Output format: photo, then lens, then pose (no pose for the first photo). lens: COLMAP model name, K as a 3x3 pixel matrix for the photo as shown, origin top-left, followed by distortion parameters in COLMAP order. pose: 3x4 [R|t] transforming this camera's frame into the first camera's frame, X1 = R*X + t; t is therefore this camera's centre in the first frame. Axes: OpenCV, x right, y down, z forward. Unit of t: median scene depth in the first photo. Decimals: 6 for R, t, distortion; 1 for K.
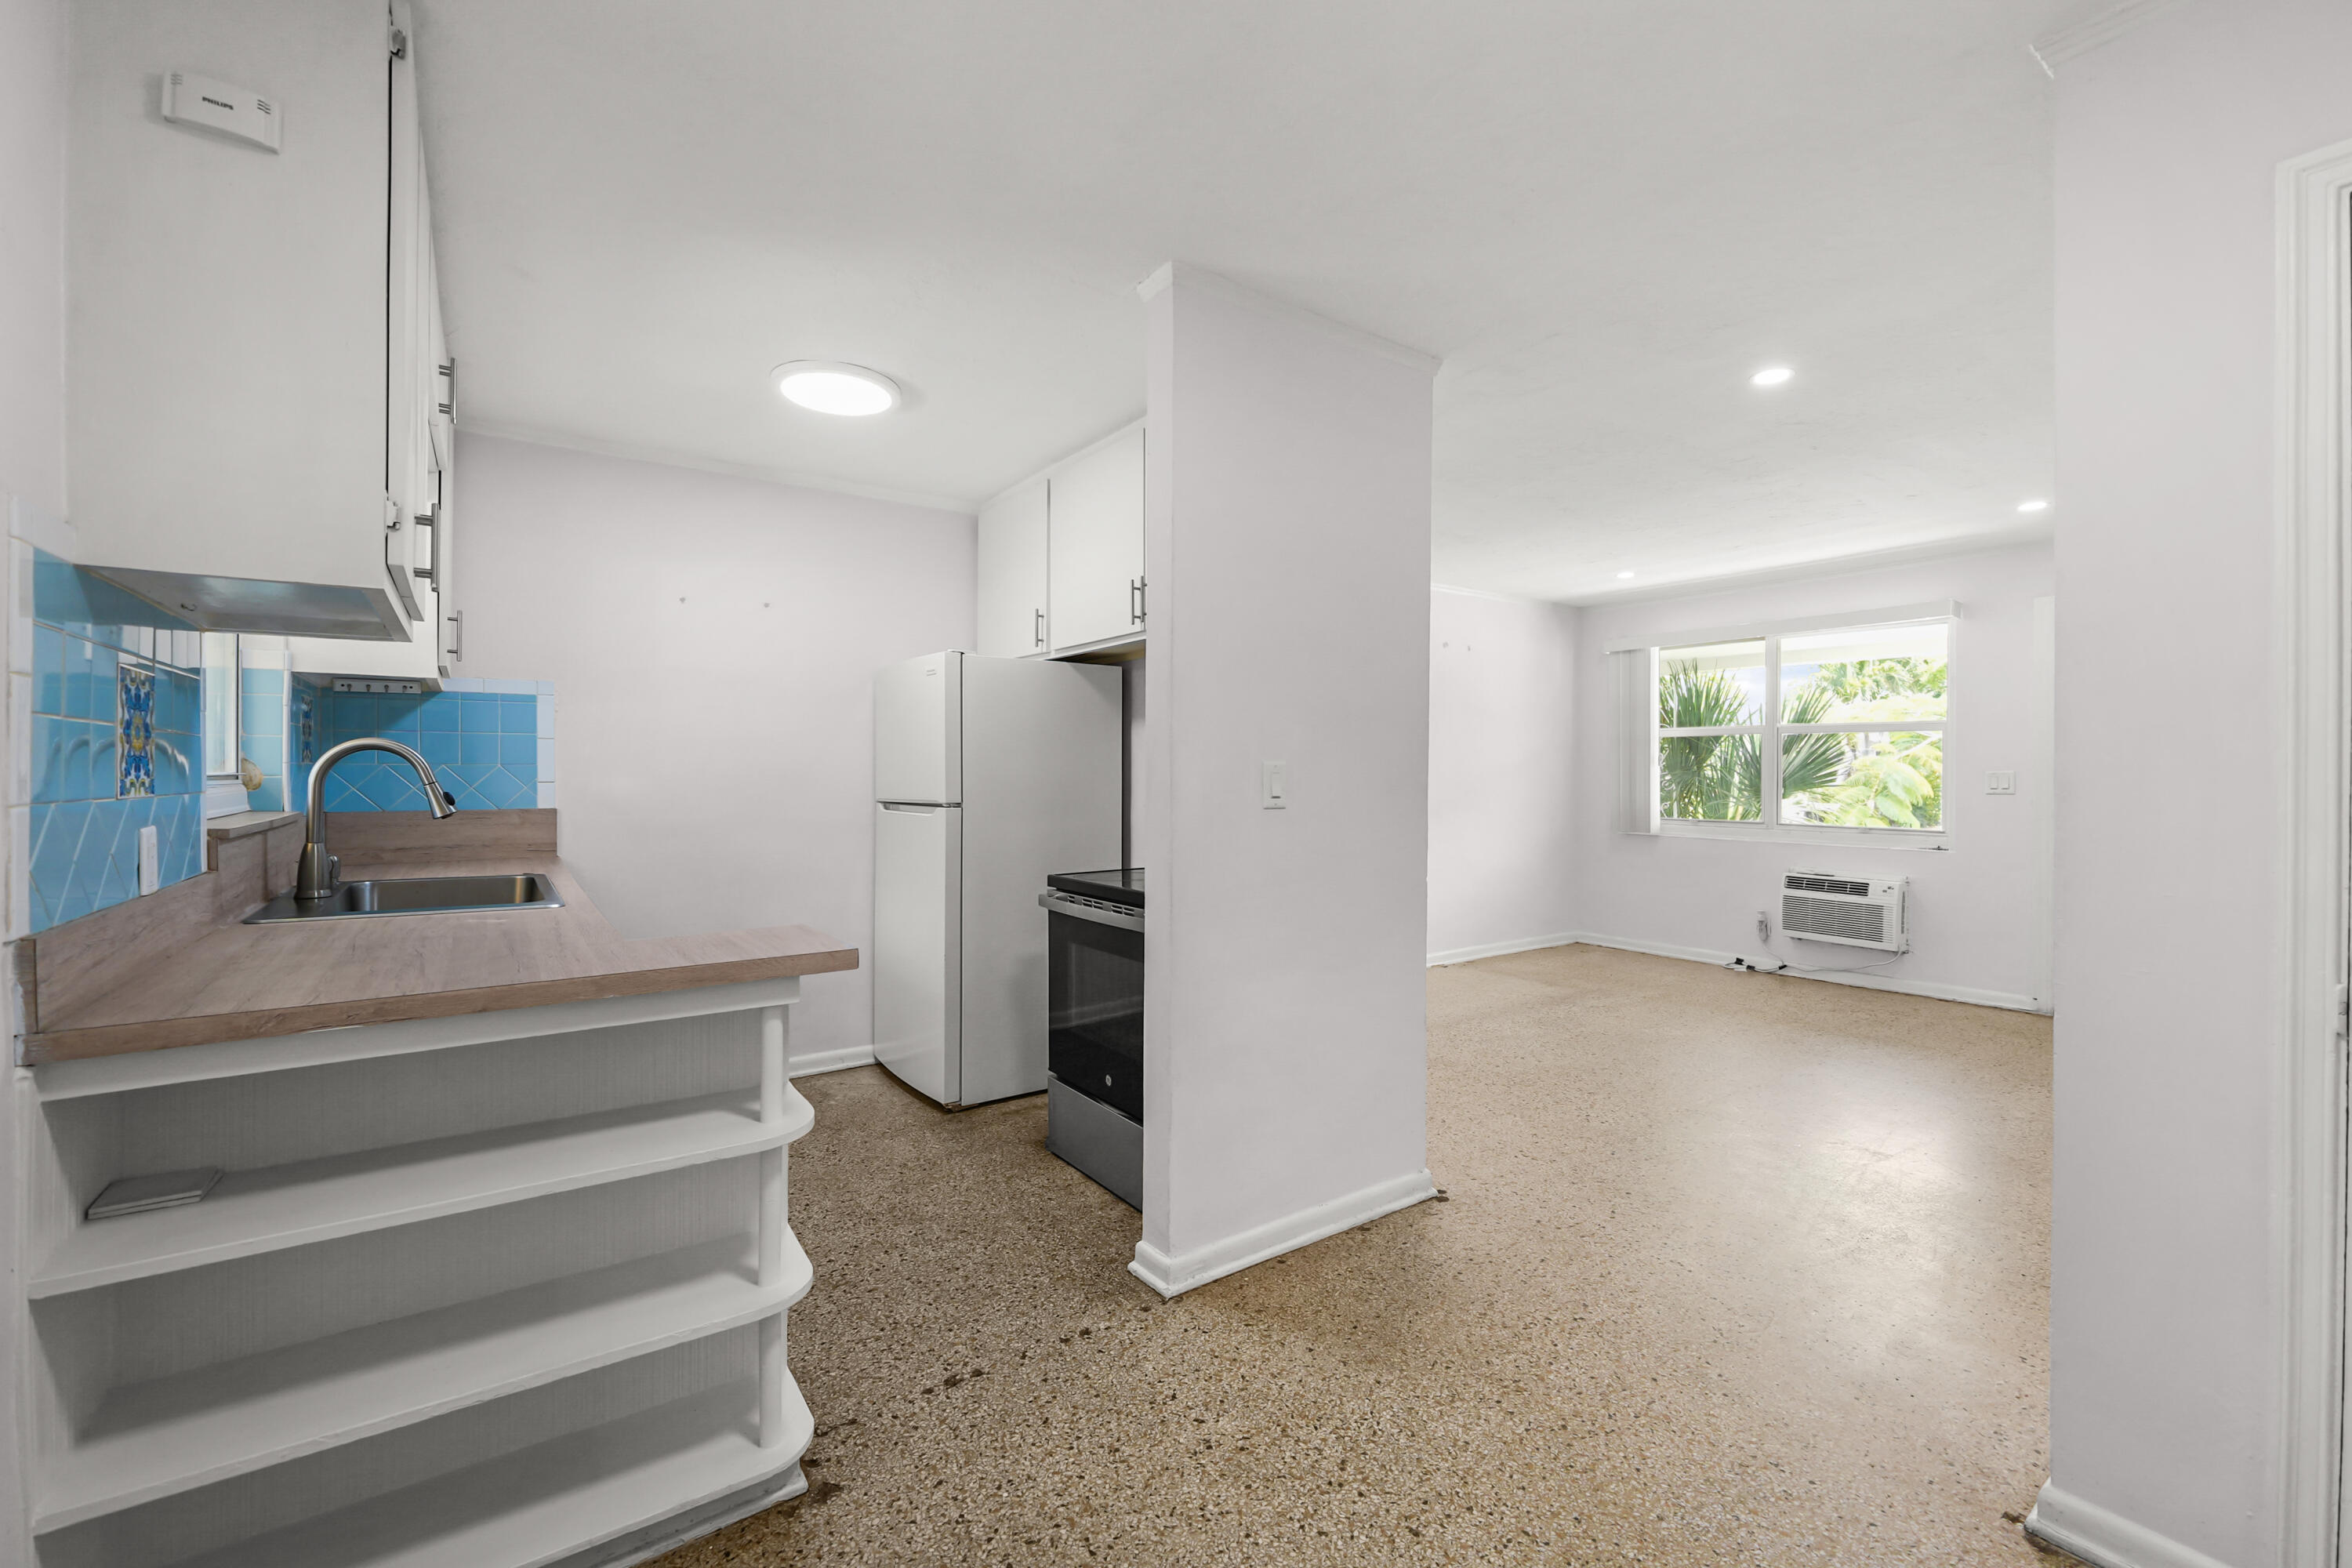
lens RADIAL K [[980.7, 0, 1175.2], [0, 980.7, 772.1], [0, 0, 1]] dist [0.000838, -0.000138]
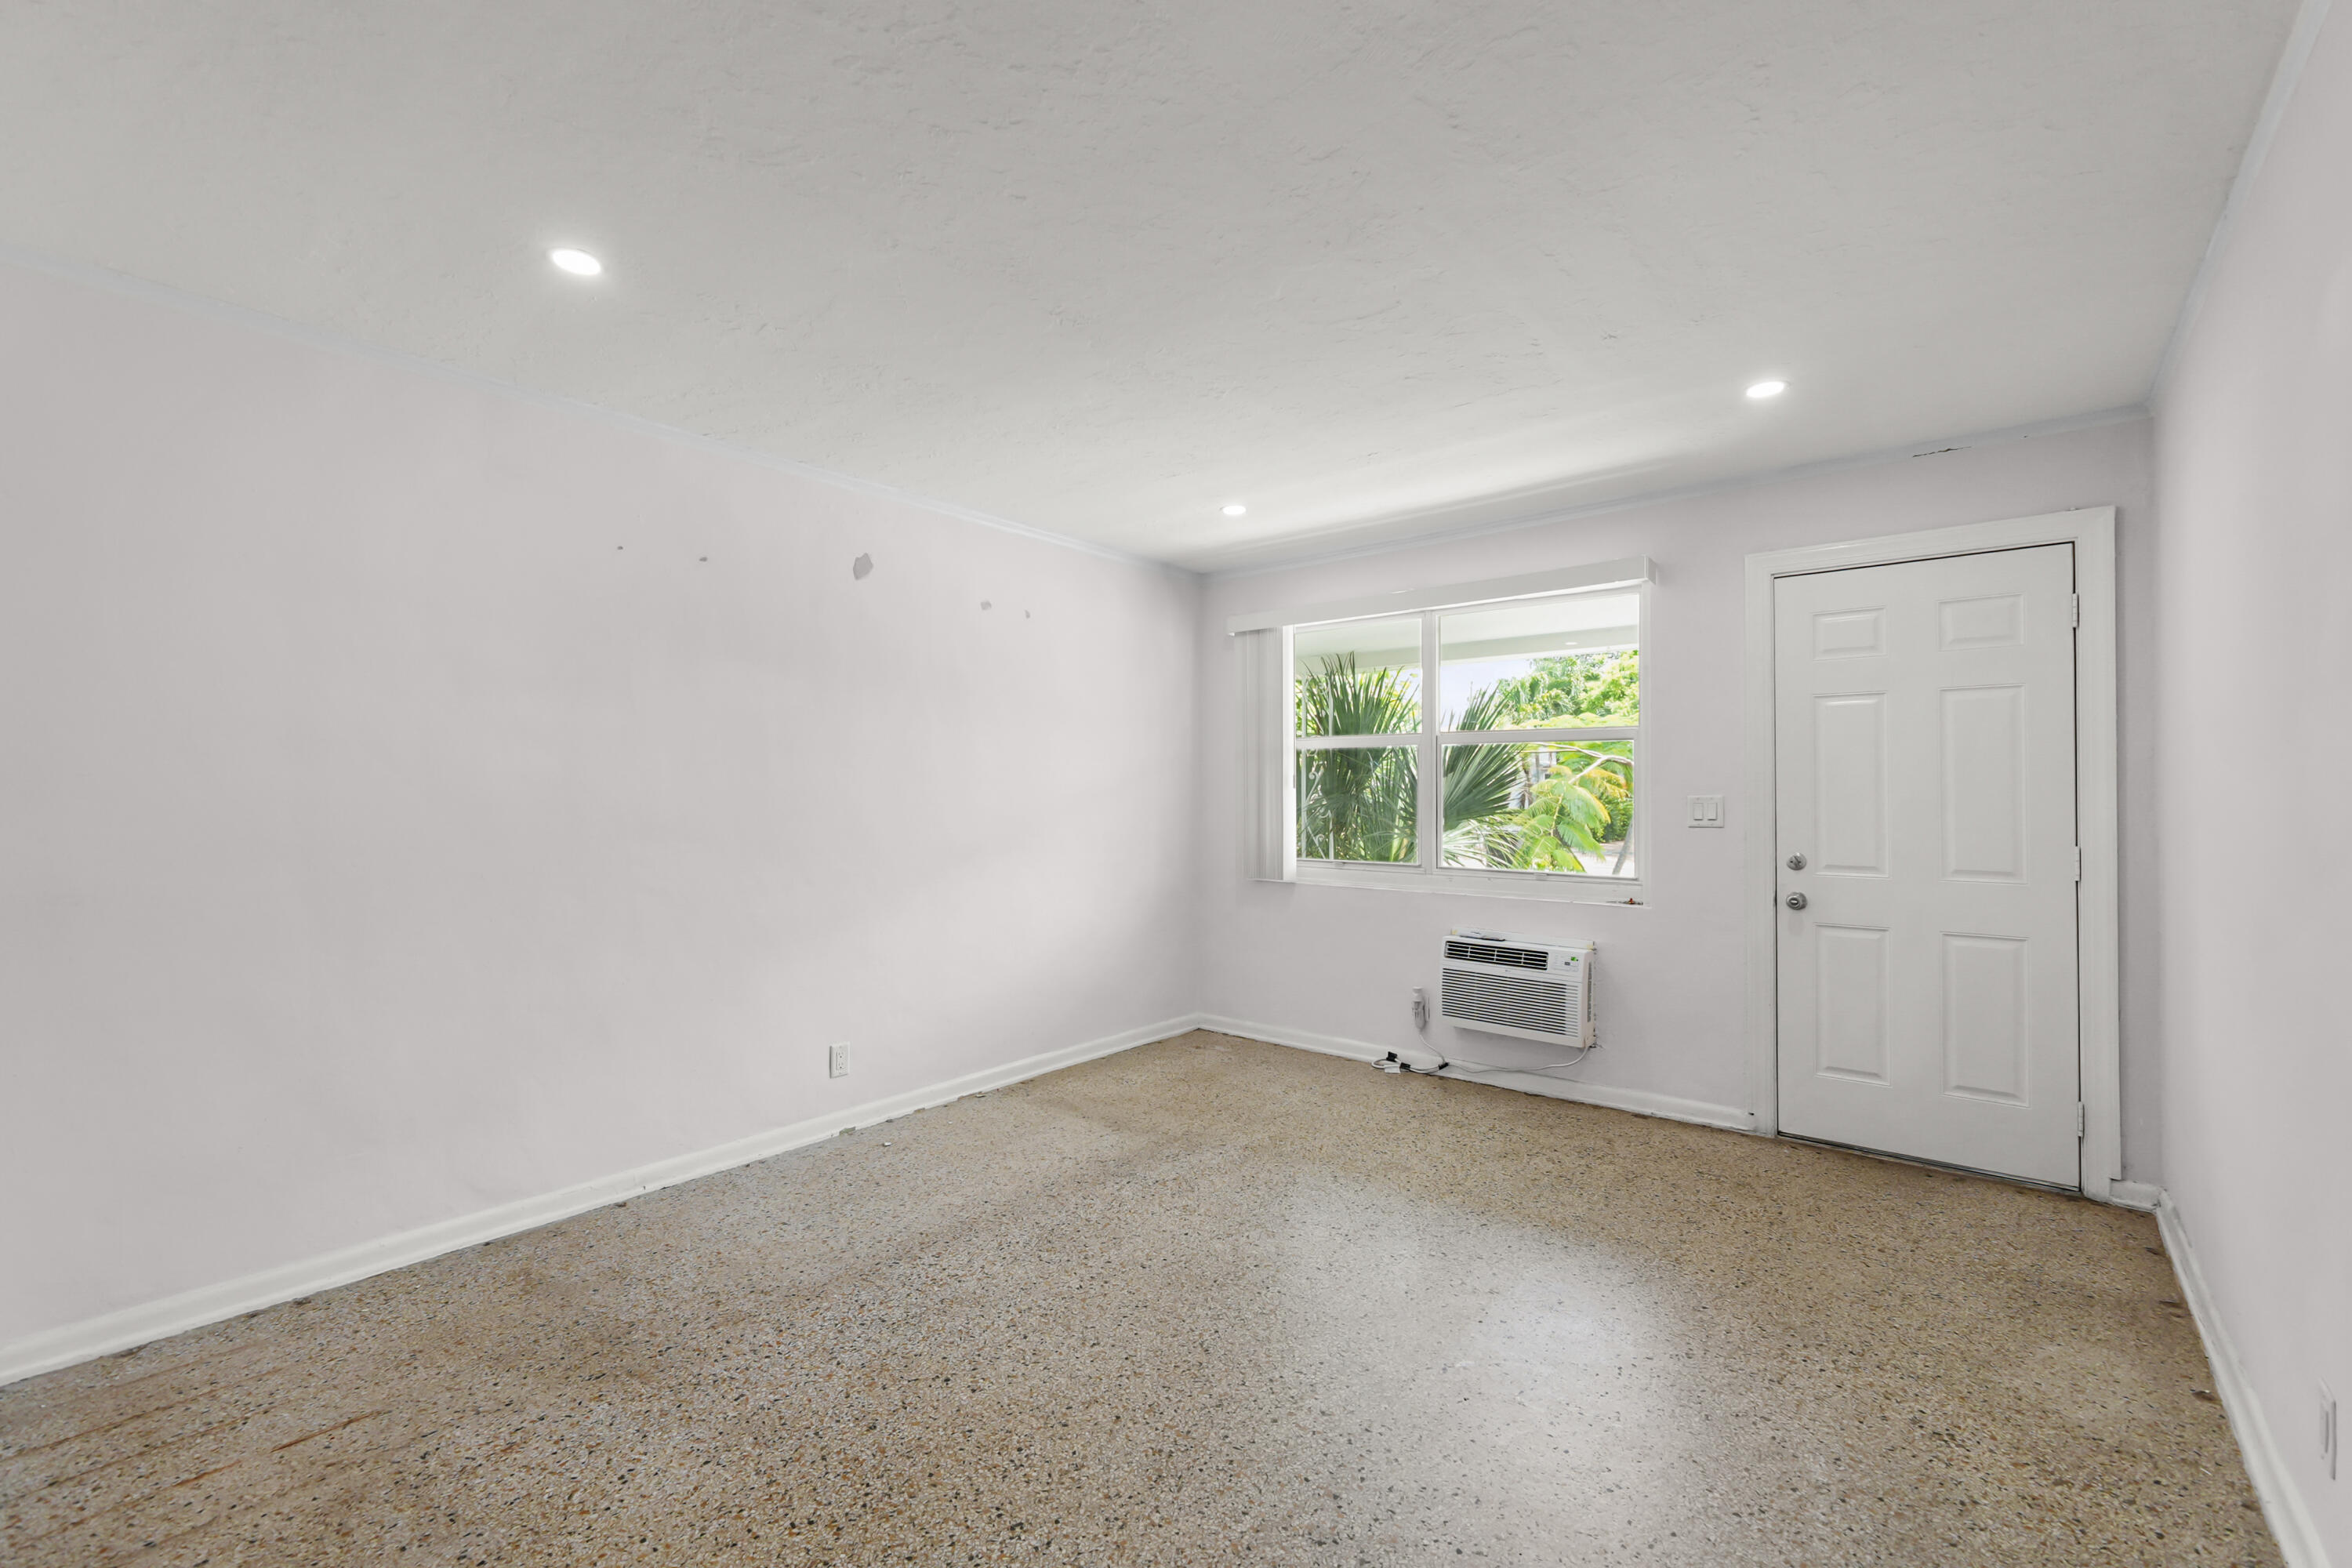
lens RADIAL K [[982.8, 0, 1171.2], [0, 982.8, 785.6], [0, 0, 1]] dist [-0.000979, 0.000007]
pose [[0.966782, 0.000040, 0.255602, 0.255268], [0.002450, 0.999953, -0.009422, -0.001907], [-0.255590, 0.009736, 0.966736, 0.371392]]
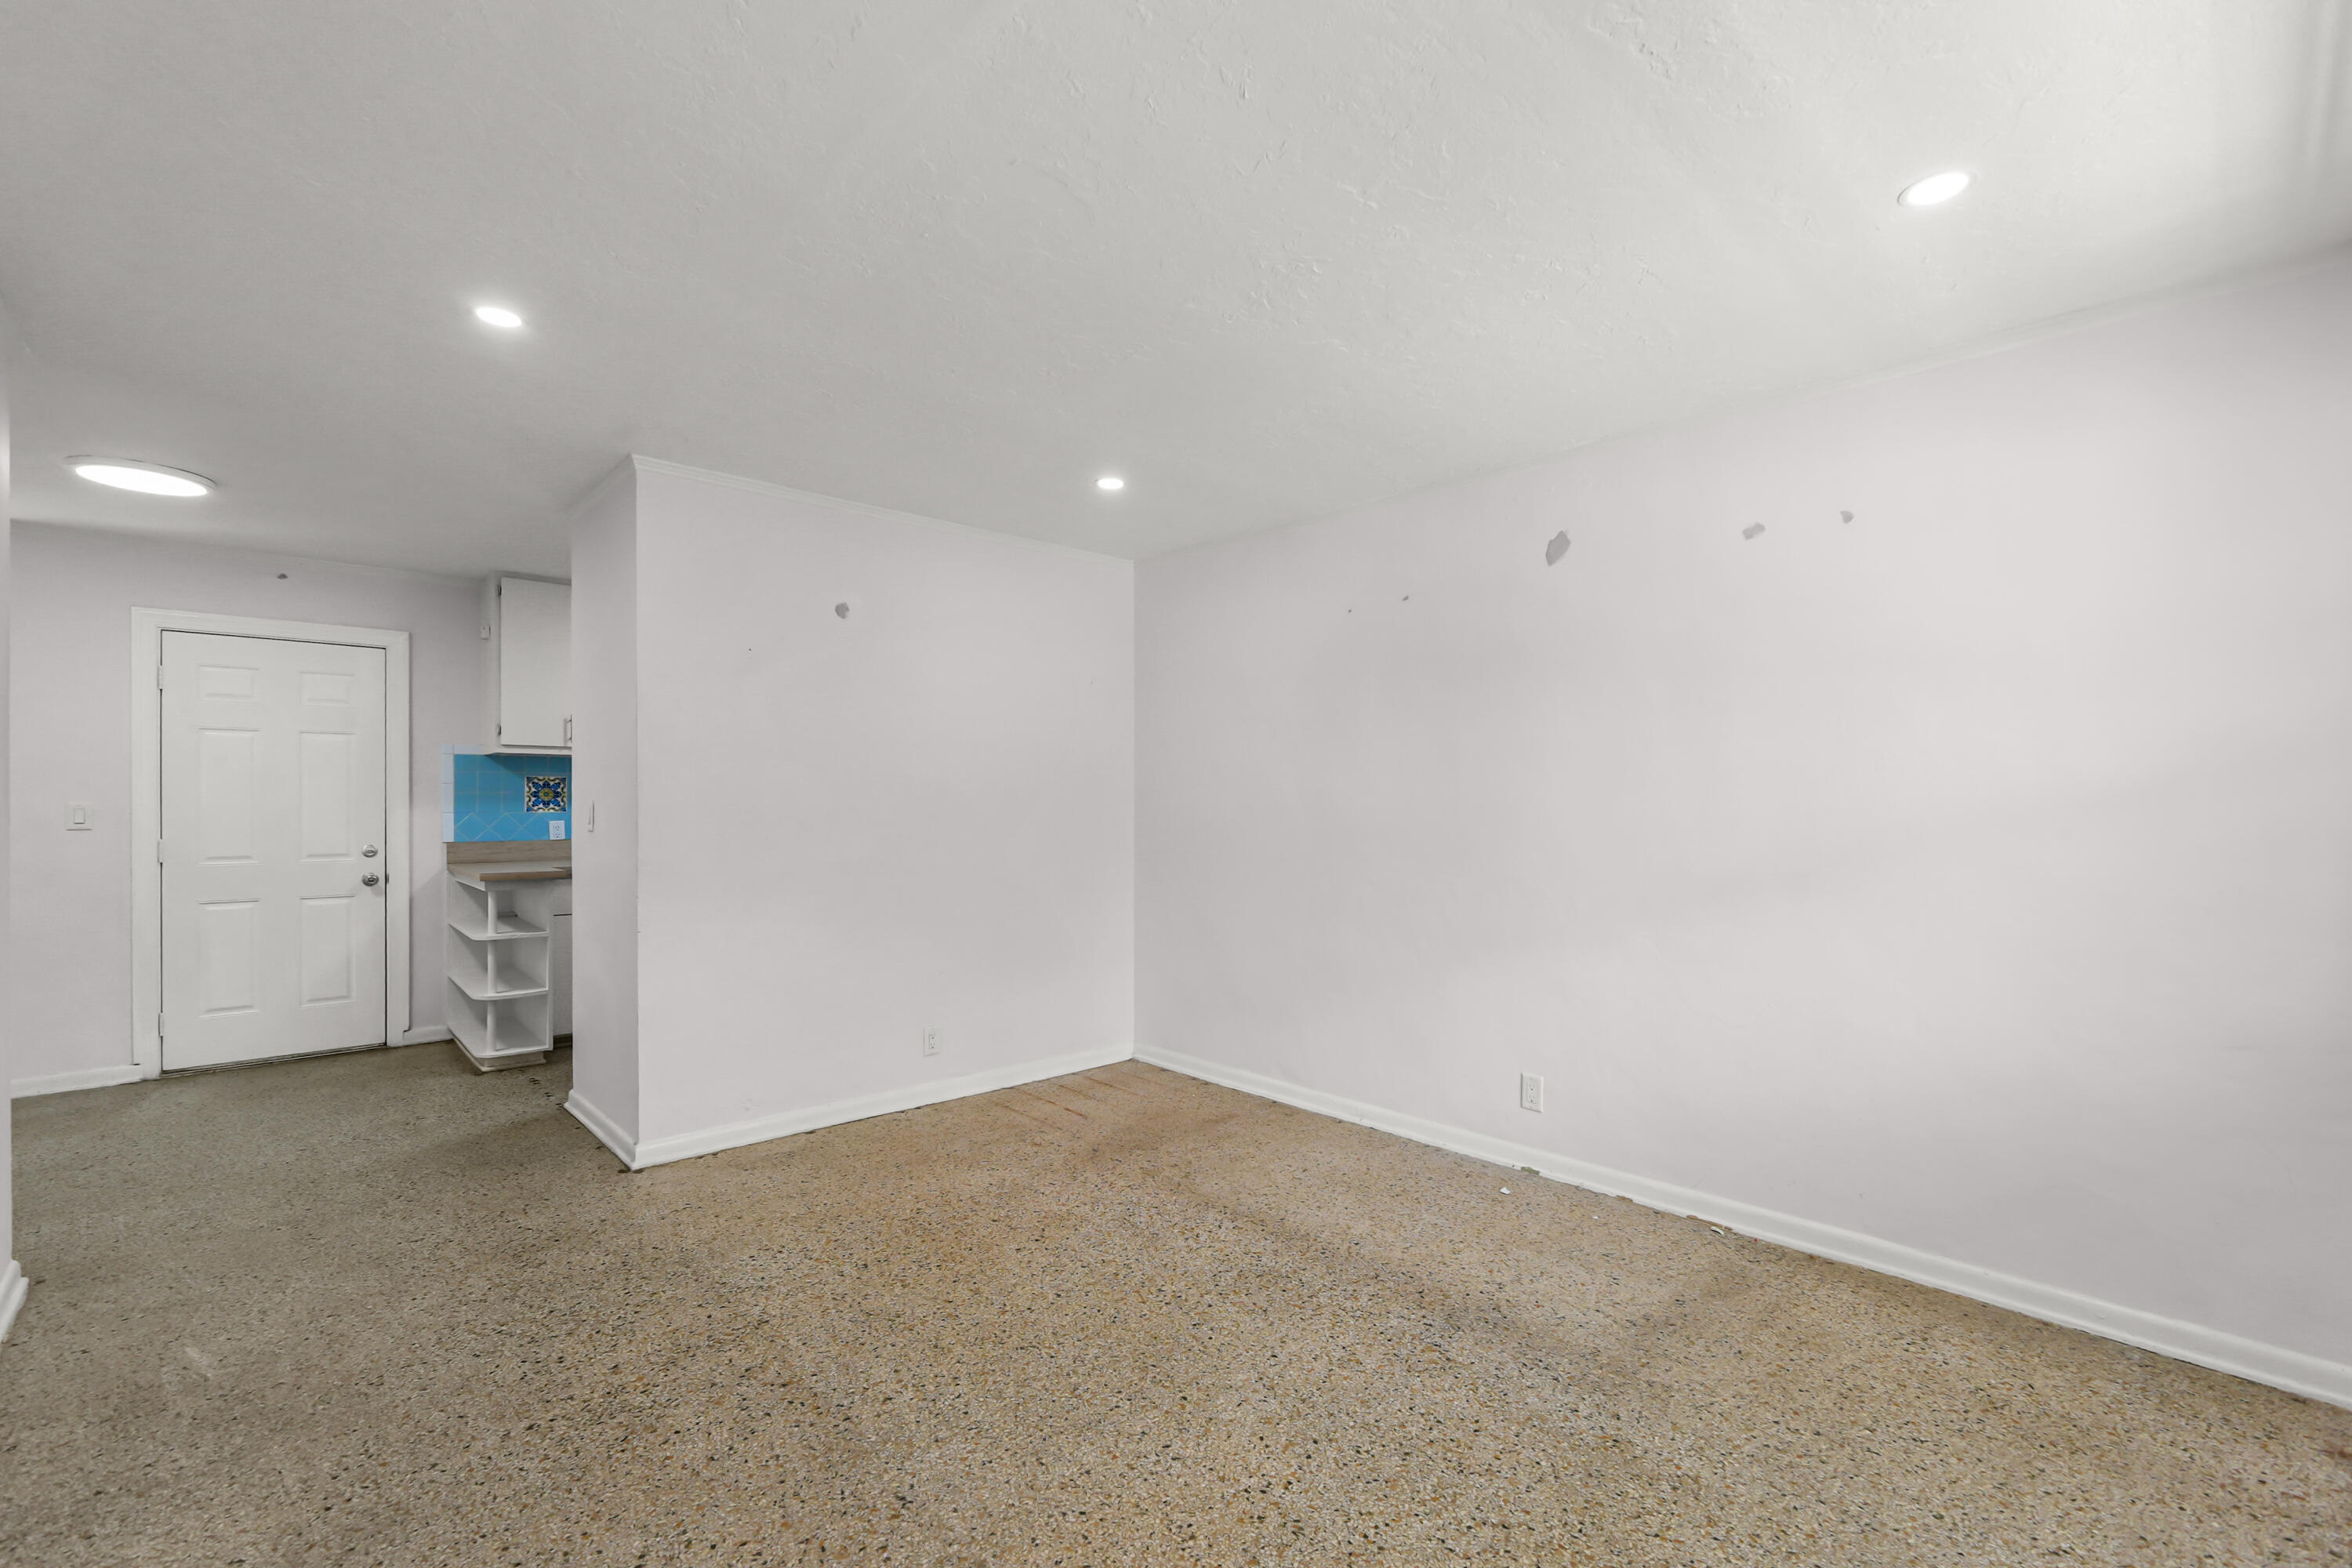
lens RADIAL K [[990.9, 0, 1162.9], [0, 990.9, 805.8], [0, 0, 1]] dist [-0.000334, 0.000100]
pose [[0.133965, 0.003605, -0.990979, 0.779659], [-0.001980, 0.999992, 0.003370, -0.004063], [0.990984, 0.001511, 0.133971, 0.752395]]
